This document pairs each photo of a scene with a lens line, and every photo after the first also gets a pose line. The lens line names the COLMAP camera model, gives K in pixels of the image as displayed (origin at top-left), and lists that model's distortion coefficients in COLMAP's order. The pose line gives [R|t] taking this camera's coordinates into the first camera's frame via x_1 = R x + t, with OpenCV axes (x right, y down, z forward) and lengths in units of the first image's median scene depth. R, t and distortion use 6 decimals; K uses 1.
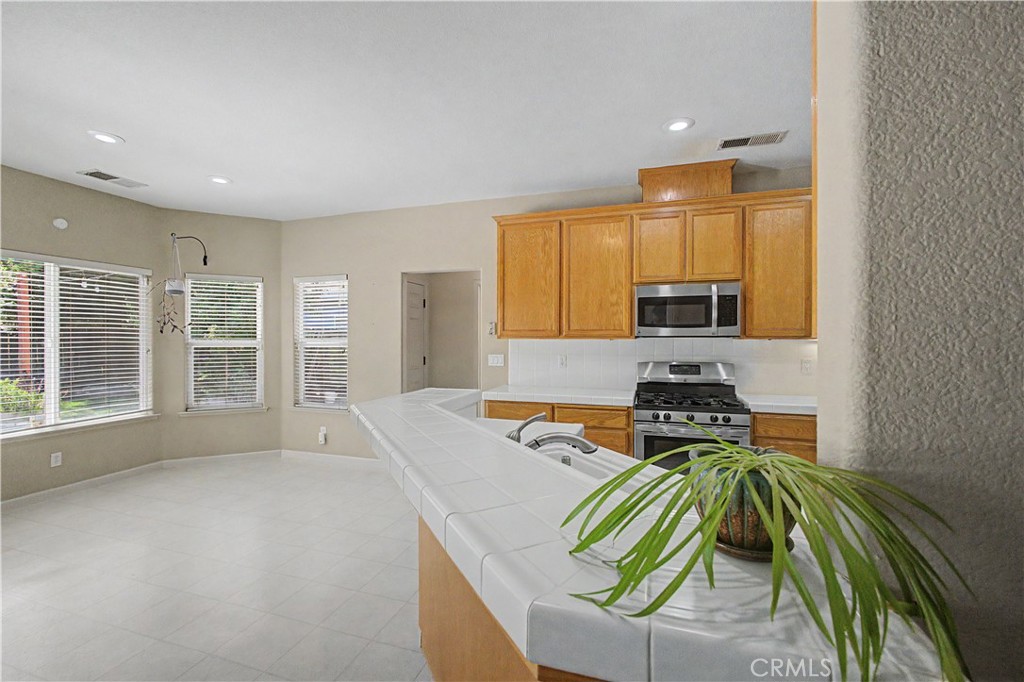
lens RADIAL K [[439.7, 0, 507.8], [0, 439.7, 339.8], [0, 0, 1]] dist [-0.001398, 0.000519]
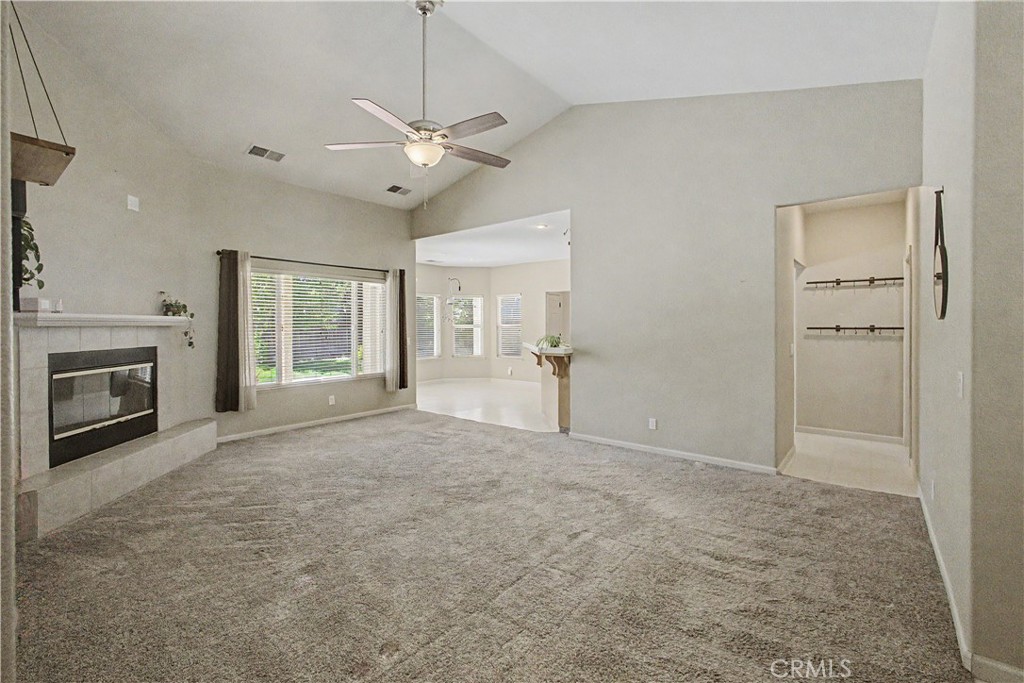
lens RADIAL K [[443.9, 0, 509.1], [0, 443.9, 329.1], [0, 0, 1]] dist [-0.000299, 0.000096]
pose [[0.932627, 0.002017, -0.360835, 0.336702], [0.000876, 0.999969, 0.007853, 0.004786], [0.360840, -0.007640, 0.932596, -0.970152]]
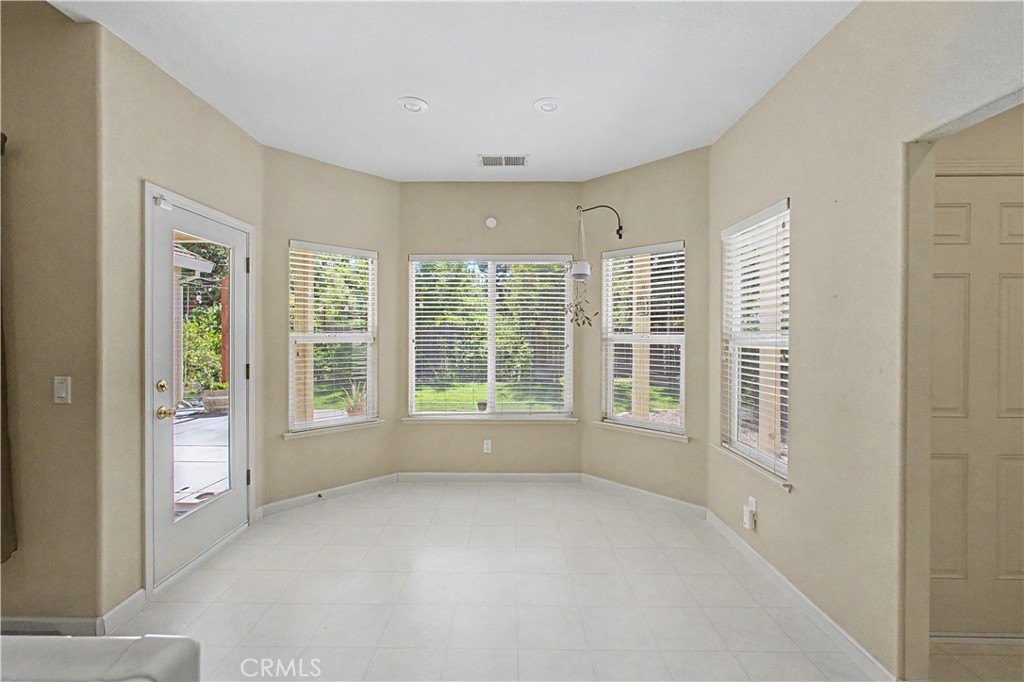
lens RADIAL K [[439.7, 0, 507.8], [0, 439.7, 339.8], [0, 0, 1]] dist [-0.001398, 0.000519]
pose [[0.299335, 0.013862, -0.954047, -0.002137], [-0.006347, 0.999901, 0.012537, 0.001212], [0.954127, 0.002302, 0.299394, 0.575520]]
